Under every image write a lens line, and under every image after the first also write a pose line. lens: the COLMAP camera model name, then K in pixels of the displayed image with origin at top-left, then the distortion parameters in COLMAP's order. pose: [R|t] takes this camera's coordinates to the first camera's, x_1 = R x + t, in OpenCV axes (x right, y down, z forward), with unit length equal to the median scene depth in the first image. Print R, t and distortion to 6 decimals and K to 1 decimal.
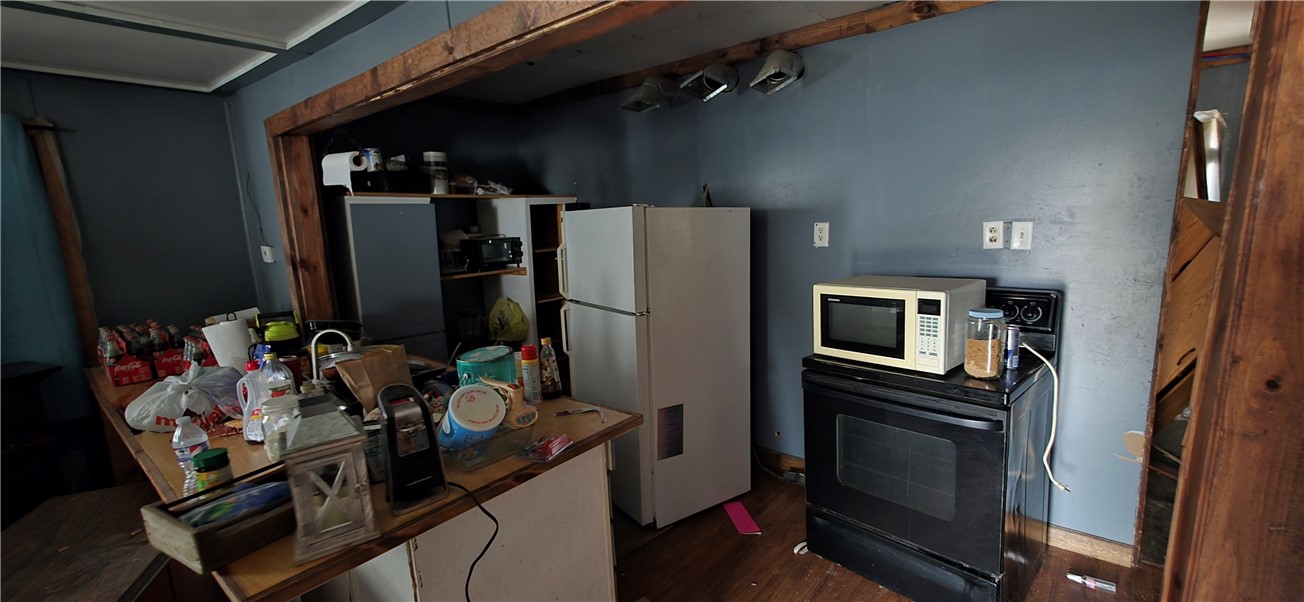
lens RADIAL K [[518.7, 0, 652.0], [0, 518.7, 301.0], [0, 0, 1]] dist [-0.001033, 0.000857]
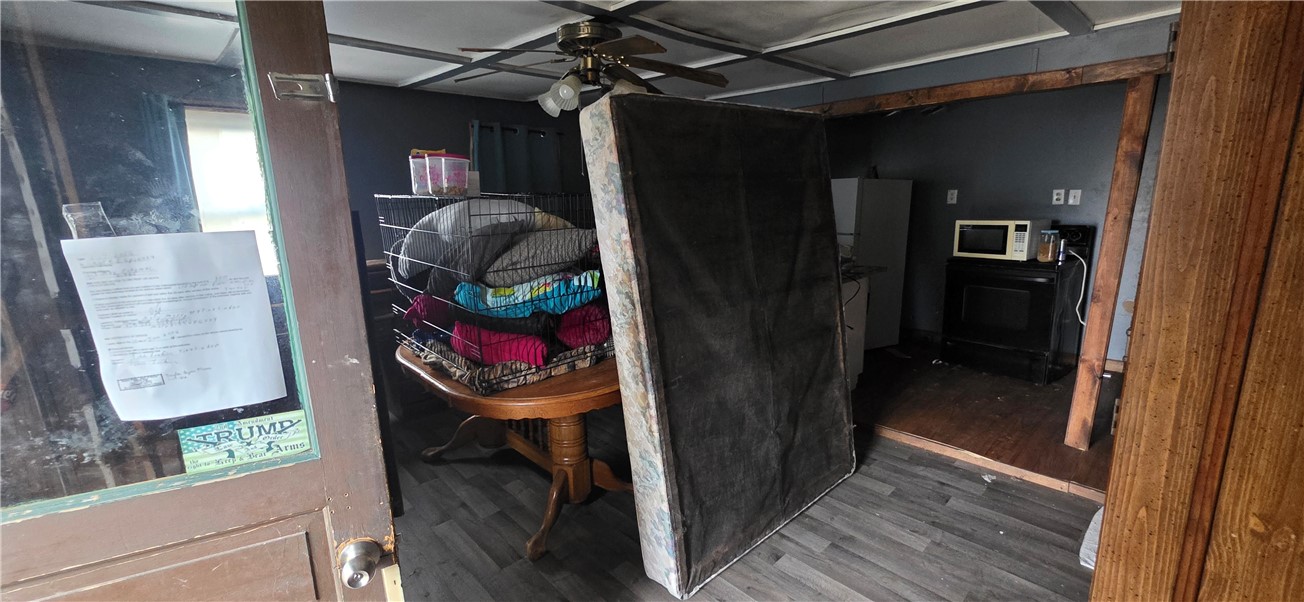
lens RADIAL K [[518.7, 0, 652.0], [0, 518.7, 301.0], [0, 0, 1]] dist [-0.001033, 0.000857]
pose [[0.994647, 0.050604, -0.090097, -0.631590], [-0.047193, 0.998101, 0.039596, 0.252631], [0.091930, -0.035132, 0.995146, -1.041908]]
